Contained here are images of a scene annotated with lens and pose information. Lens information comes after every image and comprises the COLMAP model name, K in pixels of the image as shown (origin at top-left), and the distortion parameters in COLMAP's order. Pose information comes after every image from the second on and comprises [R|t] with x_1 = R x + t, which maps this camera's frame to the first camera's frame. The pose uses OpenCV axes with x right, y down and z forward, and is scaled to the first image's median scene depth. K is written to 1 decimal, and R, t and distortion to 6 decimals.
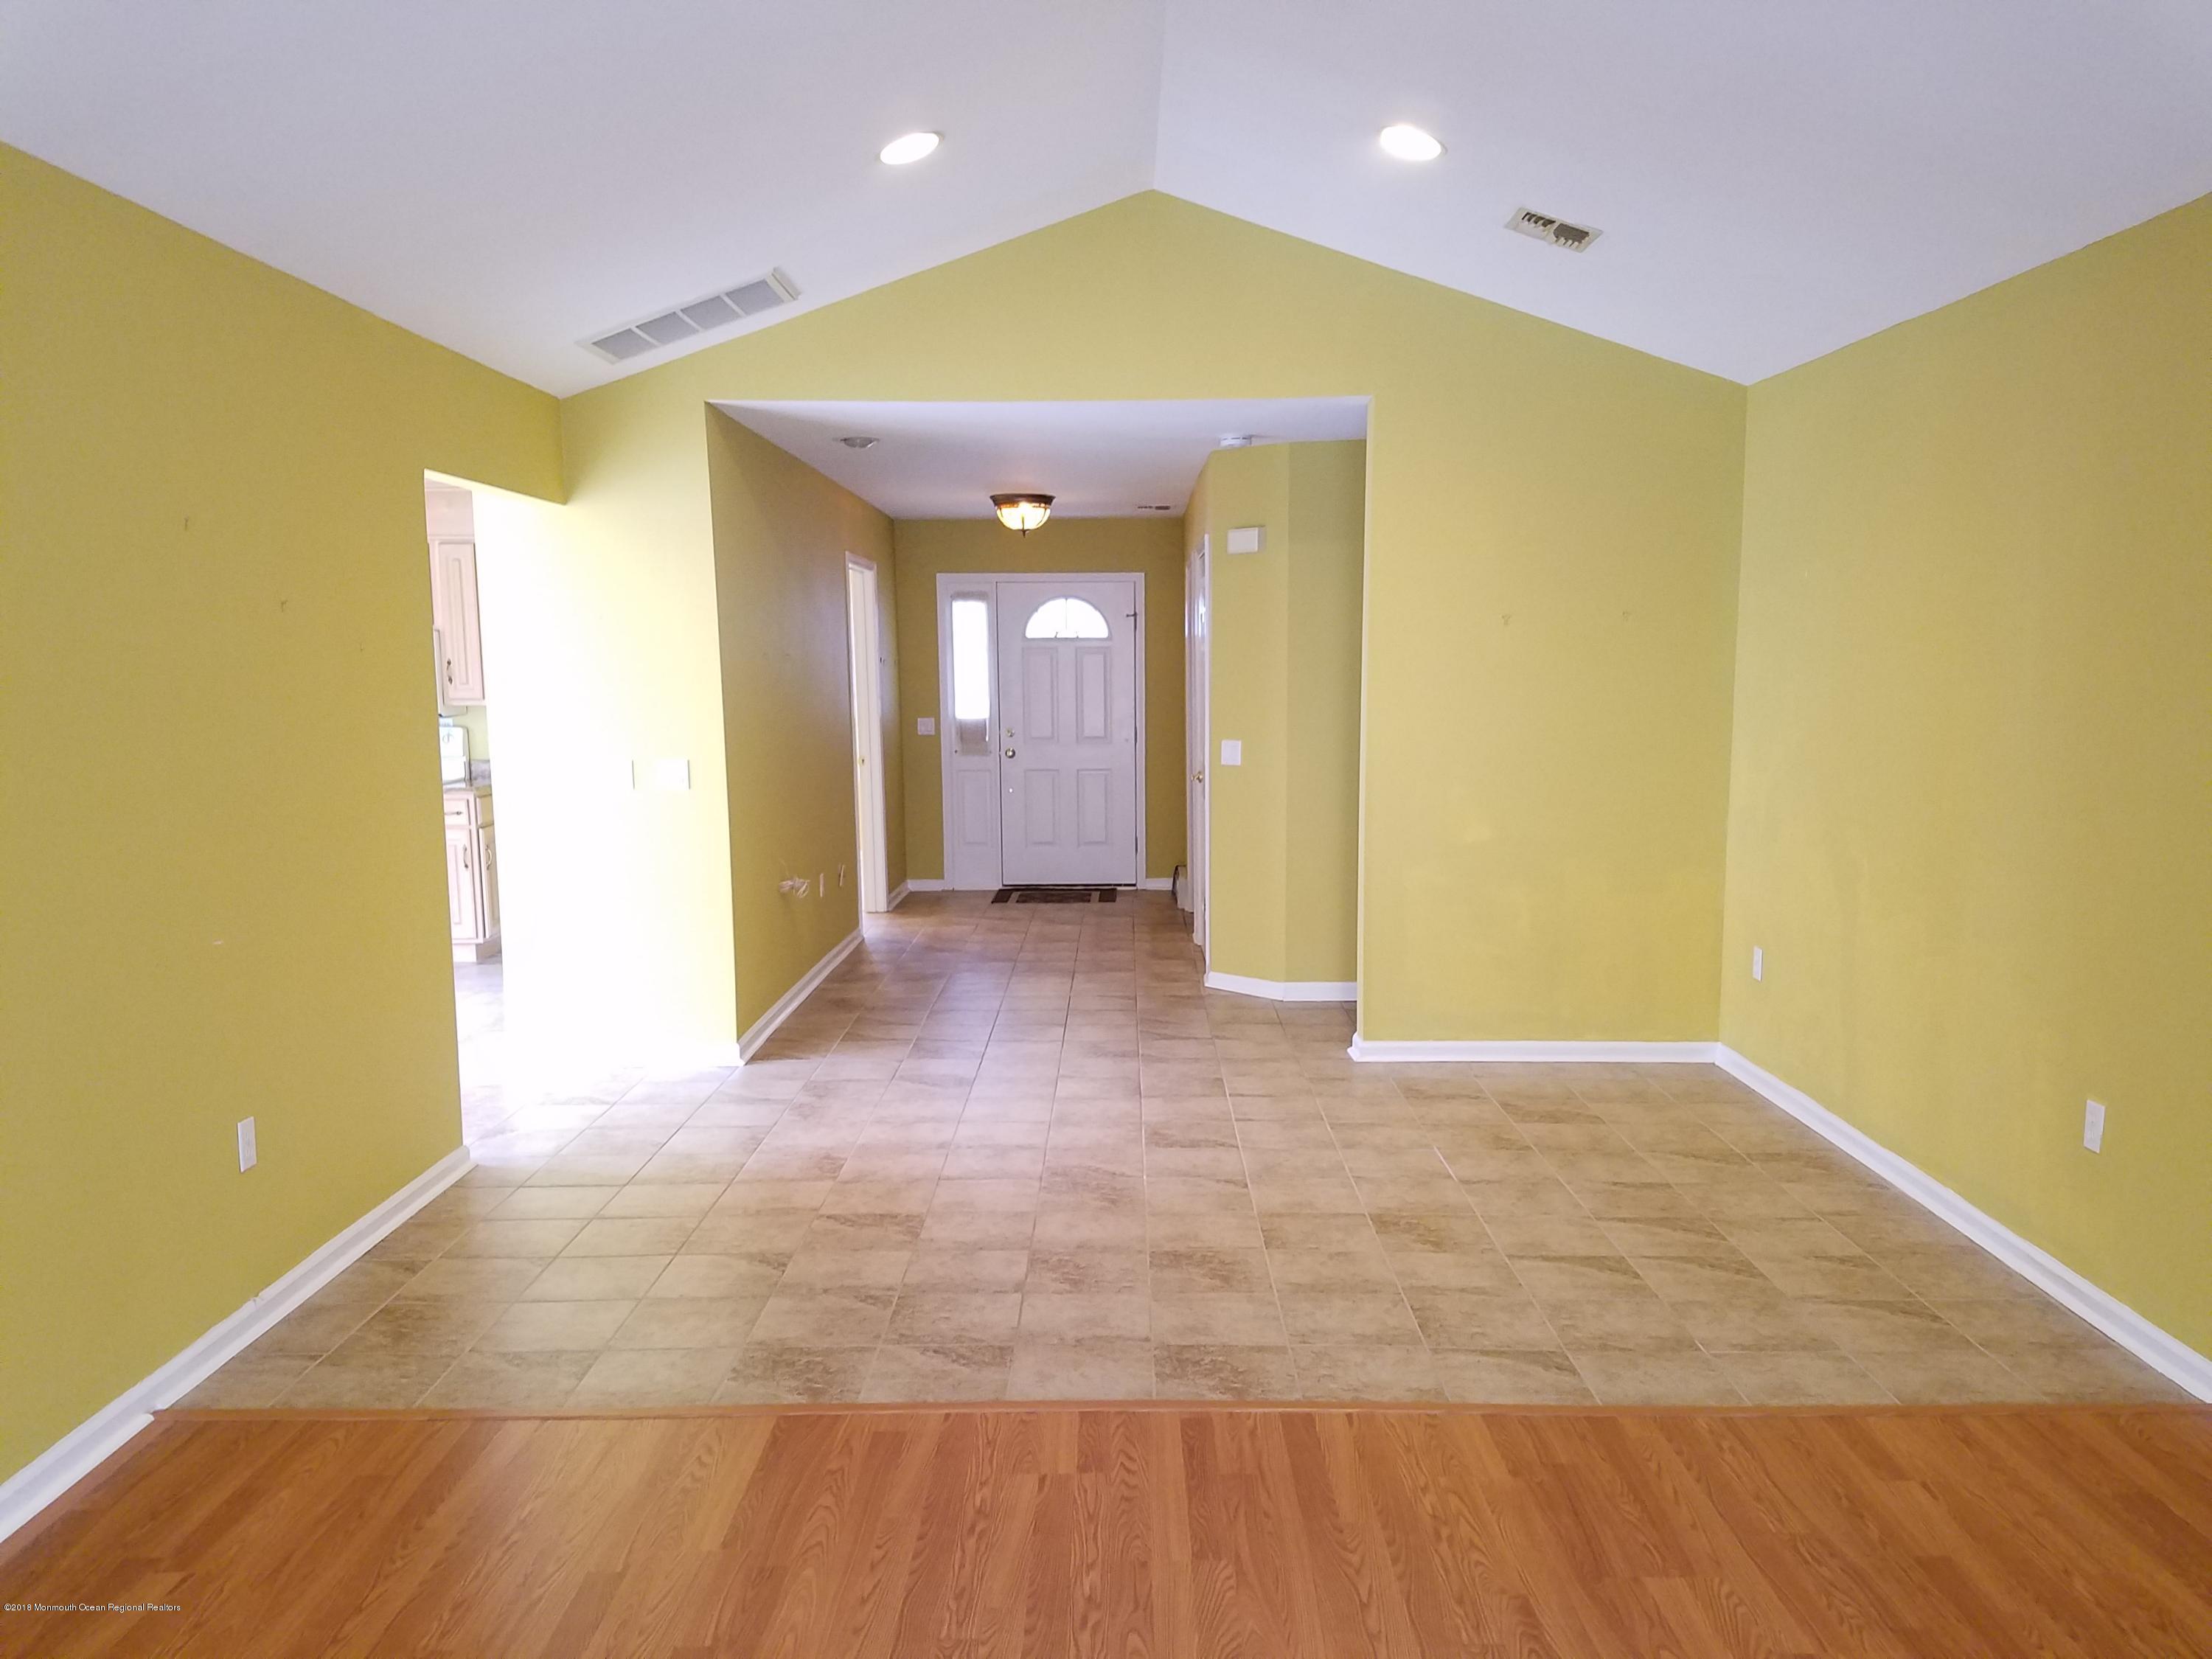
lens RADIAL K [[1706.9, 0, 1093.7], [0, 1706.9, 868.4], [0, 0, 1]] dist [0.150779, -0.225856]
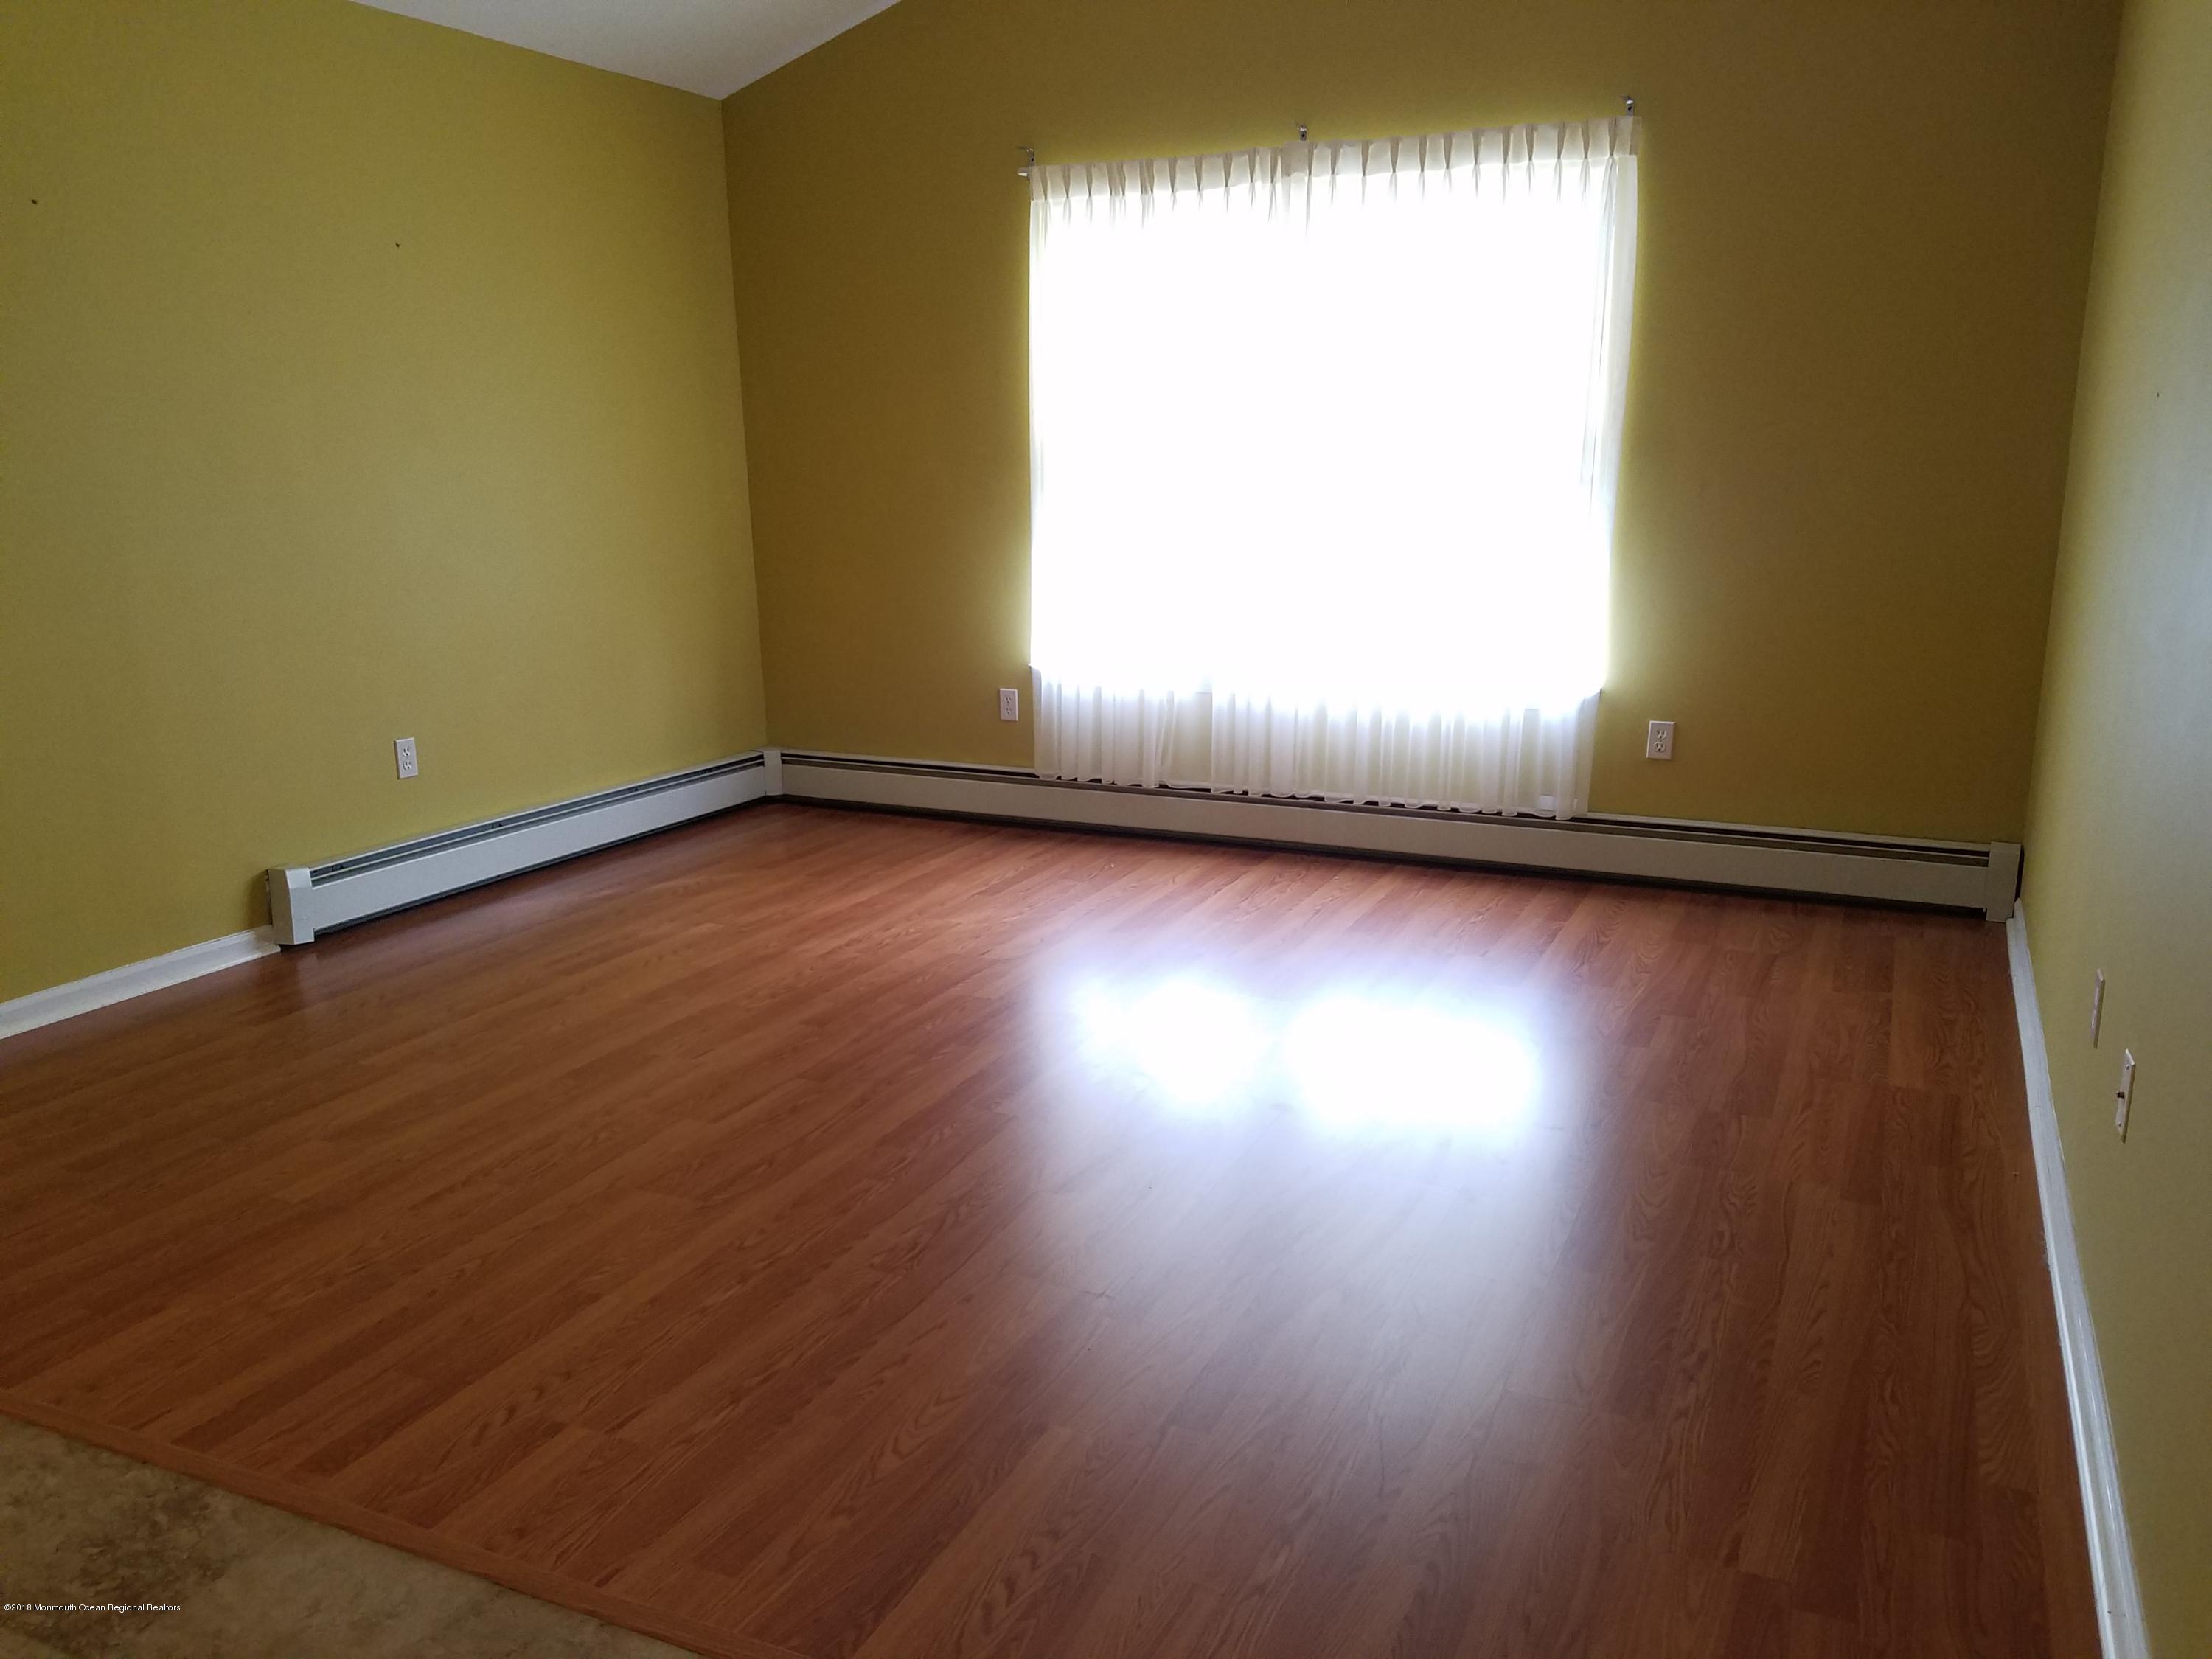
lens RADIAL K [[1706.9, 0, 1108.1], [0, 1706.9, 851.8], [0, 0, 1]] dist [0.150779, -0.225856]
pose [[-0.915541, -0.077457, 0.394697, -0.375298], [0.063747, 0.940938, 0.332523, -0.083670], [-0.397142, 0.329599, -0.856530, 1.121452]]
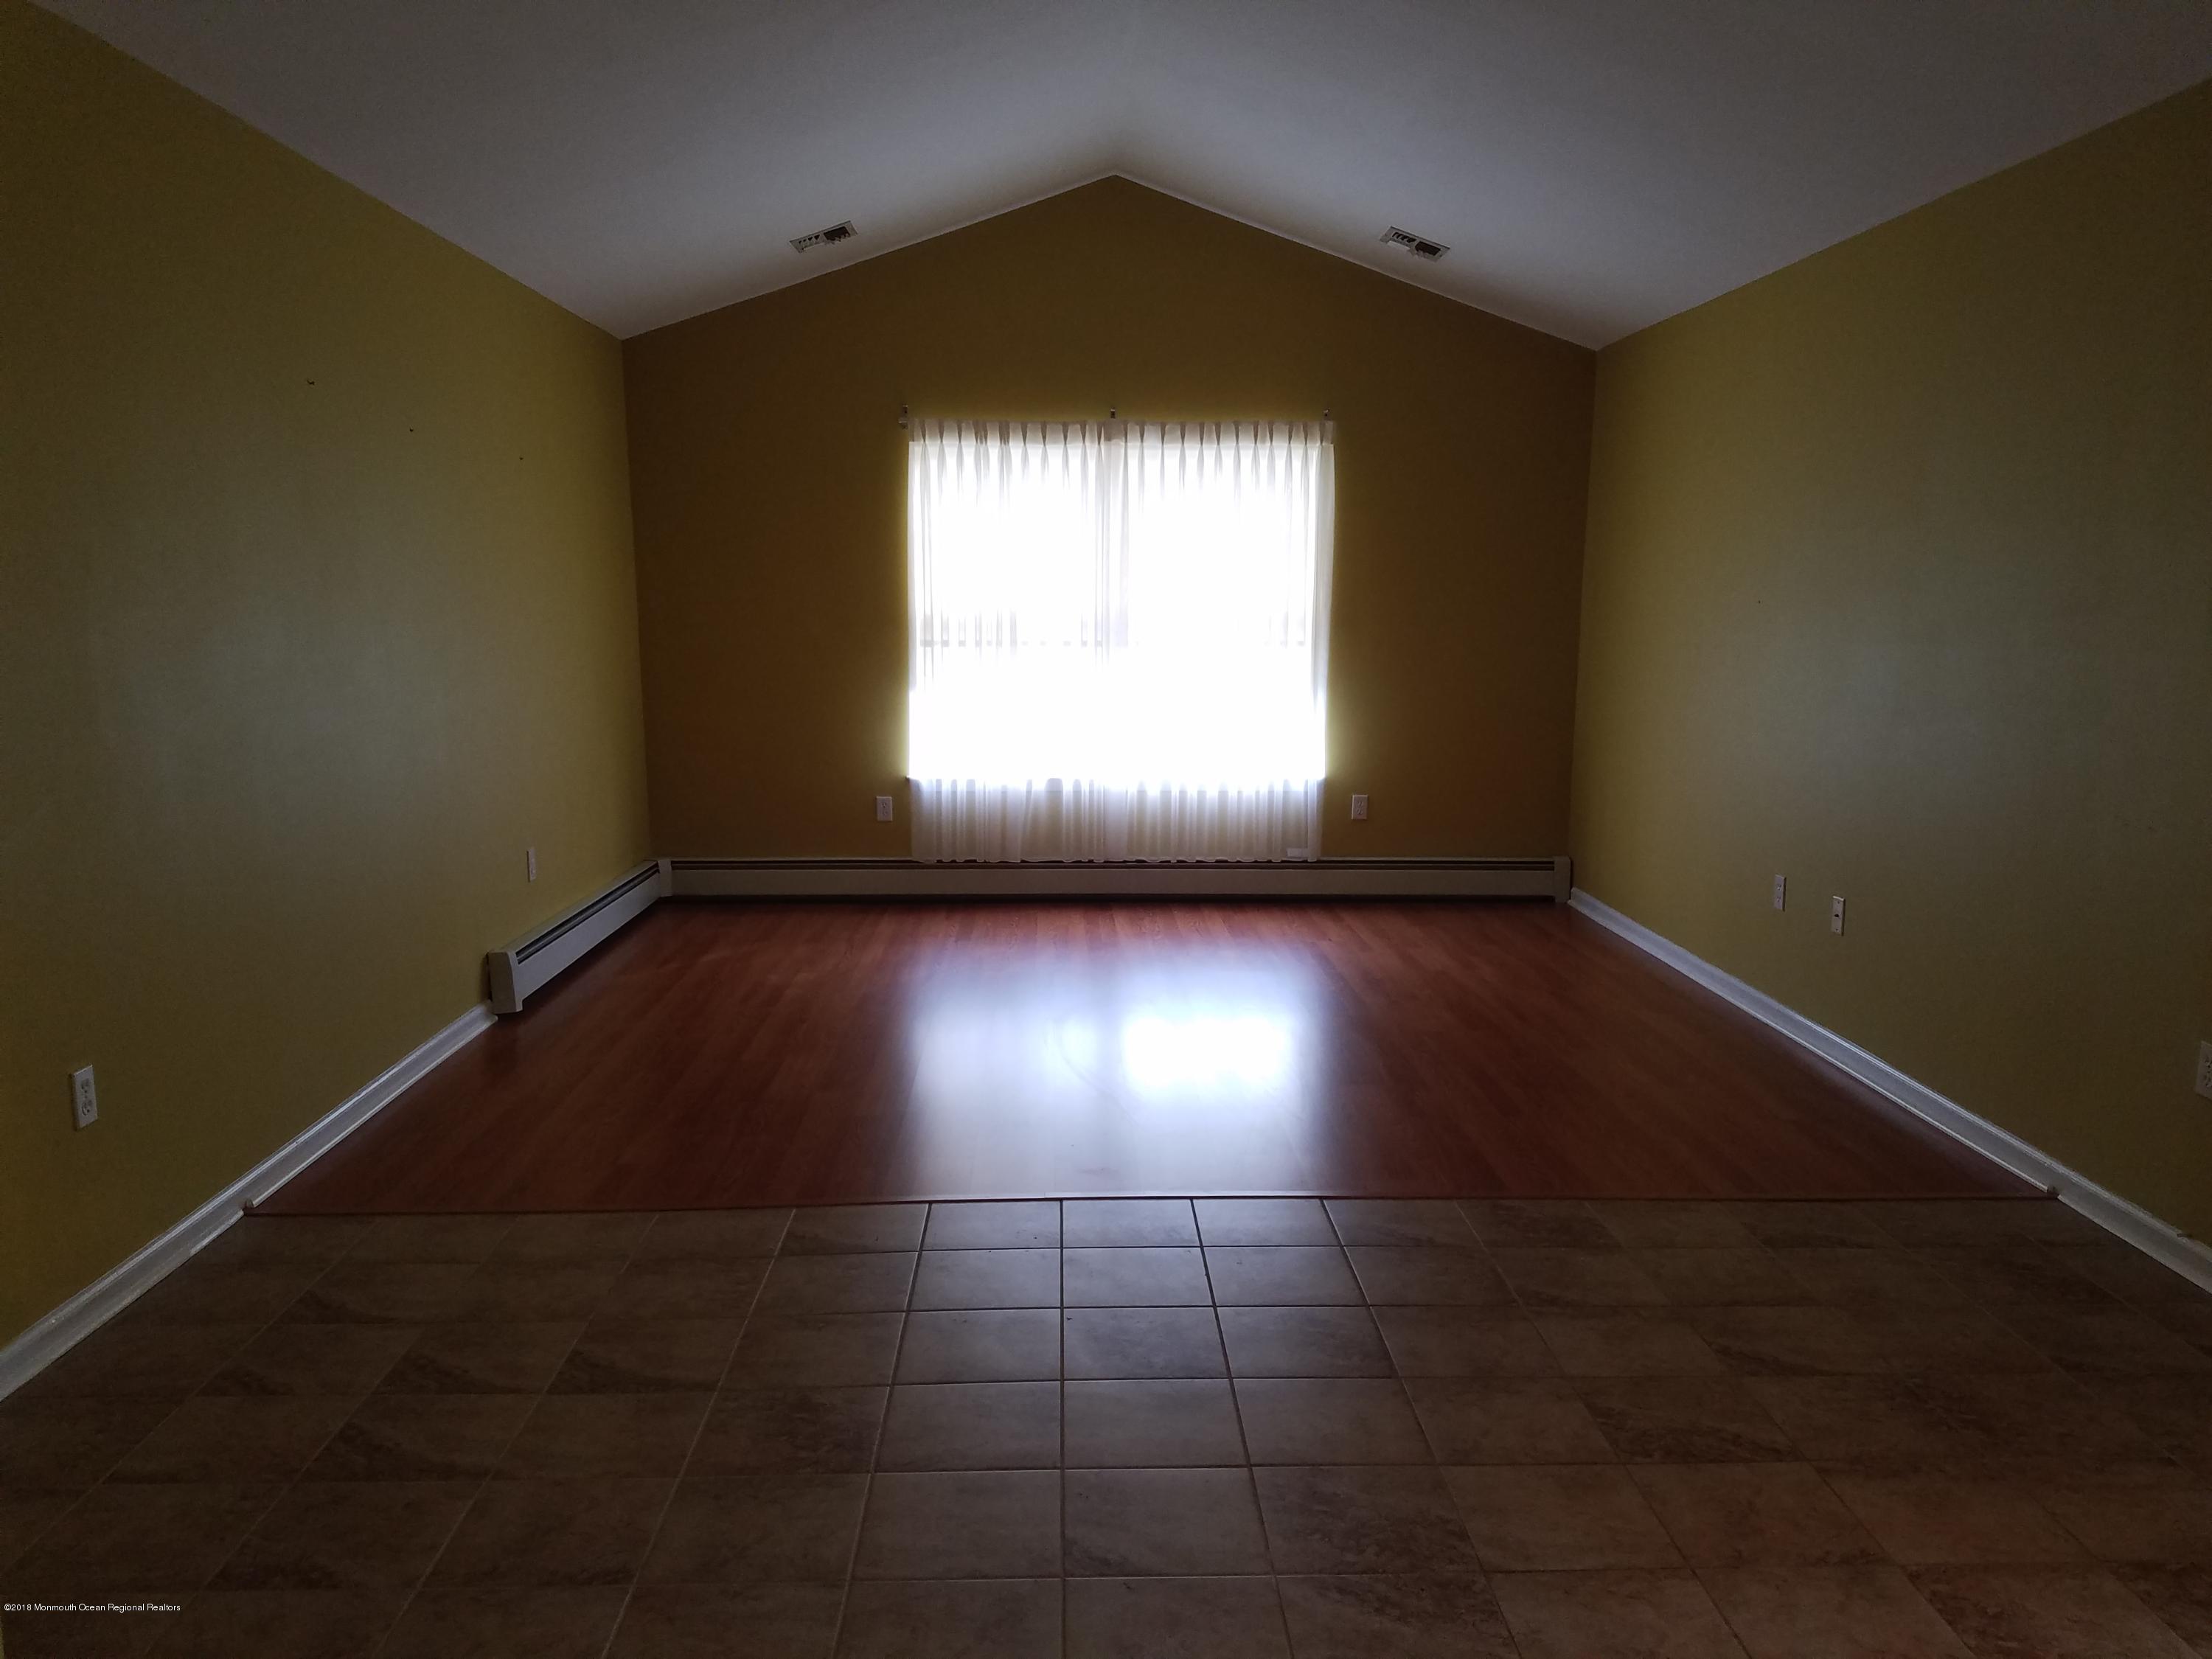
lens RADIAL K [[1706.9, 0, 1135.1], [0, 1706.9, 837.4], [0, 0, 1]] dist [0.150779, -0.225856]
pose [[-0.998175, 0.012311, -0.059119, 0.113781], [-0.003336, 0.966260, 0.257546, -0.177546], [0.060295, 0.257273, -0.964456, 1.697488]]
